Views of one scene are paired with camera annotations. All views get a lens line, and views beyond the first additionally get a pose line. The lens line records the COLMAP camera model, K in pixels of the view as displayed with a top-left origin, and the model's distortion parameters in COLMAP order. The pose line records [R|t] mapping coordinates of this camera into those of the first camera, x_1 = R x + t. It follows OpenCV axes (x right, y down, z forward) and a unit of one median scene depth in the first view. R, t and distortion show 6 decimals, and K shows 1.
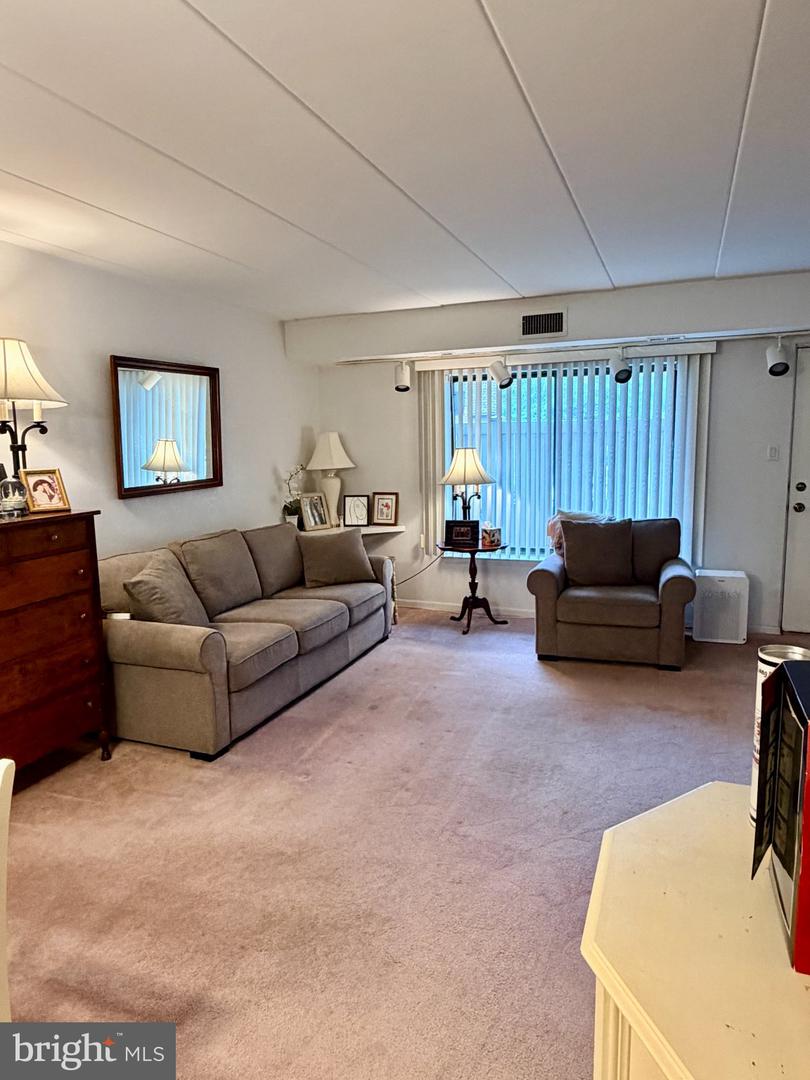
lens RADIAL K [[694.8, 0, 407.5], [0, 694.8, 538.8], [0, 0, 1]] dist [-0.001647, 0.004736]
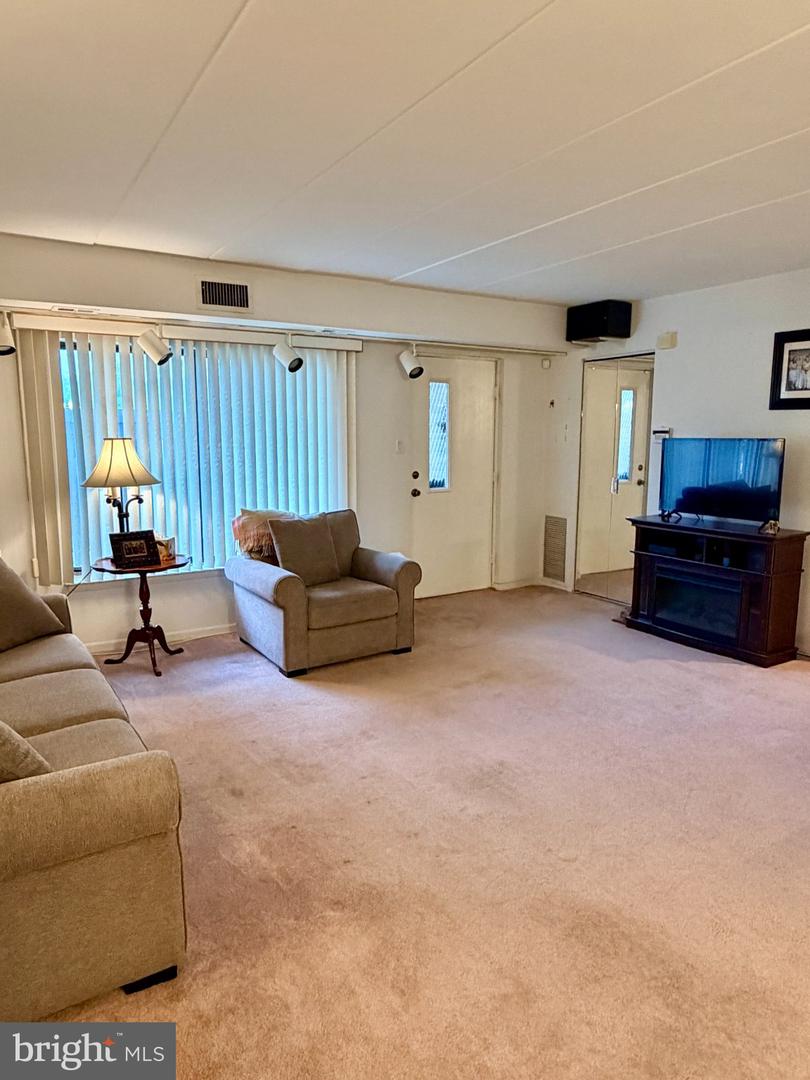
lens RADIAL K [[694.8, 0, 412.7], [0, 694.8, 538.3], [0, 0, 1]] dist [-0.001647, 0.004736]
pose [[0.590371, -0.104433, 0.800347, -0.390175], [0.097860, 0.993540, 0.057456, -0.036825], [-0.801177, 0.044402, 0.596778, 0.316602]]
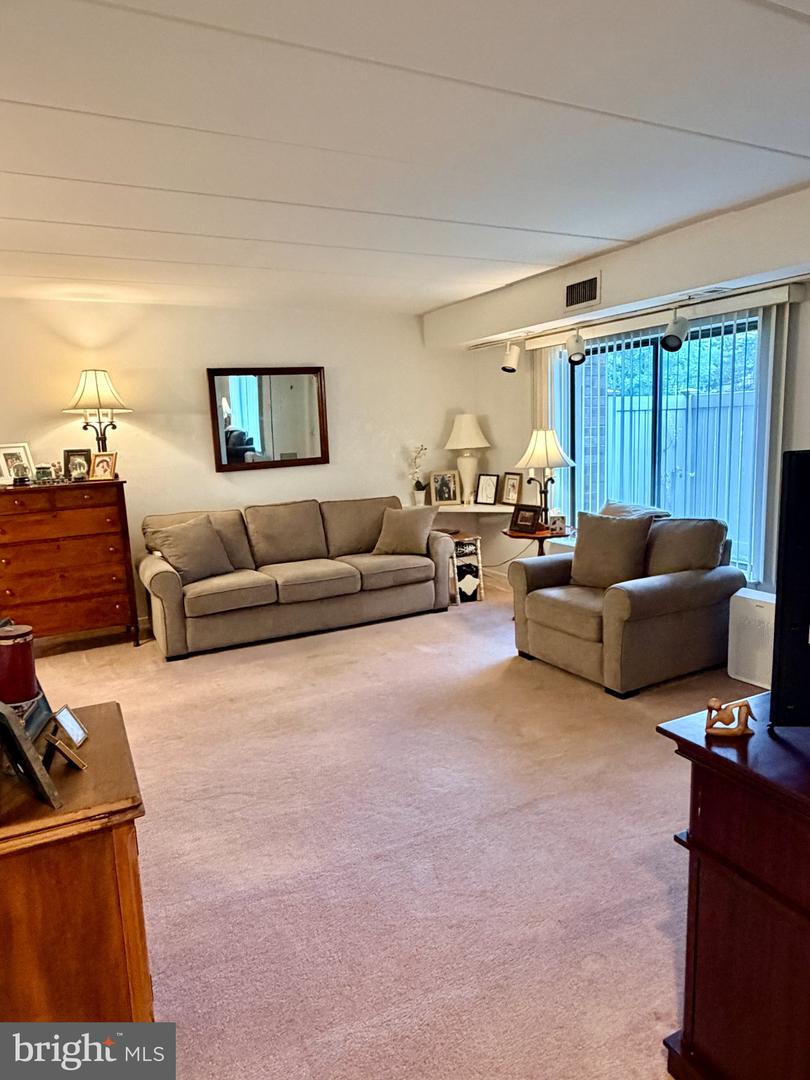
lens RADIAL K [[694.8, 0, 406.7], [0, 694.8, 539.2], [0, 0, 1]] dist [-0.001647, 0.004736]
pose [[0.749565, 0.098486, -0.654563, 0.649820], [-0.067119, 0.995081, 0.072860, -0.042072], [0.658519, -0.010680, 0.752488, 0.171644]]
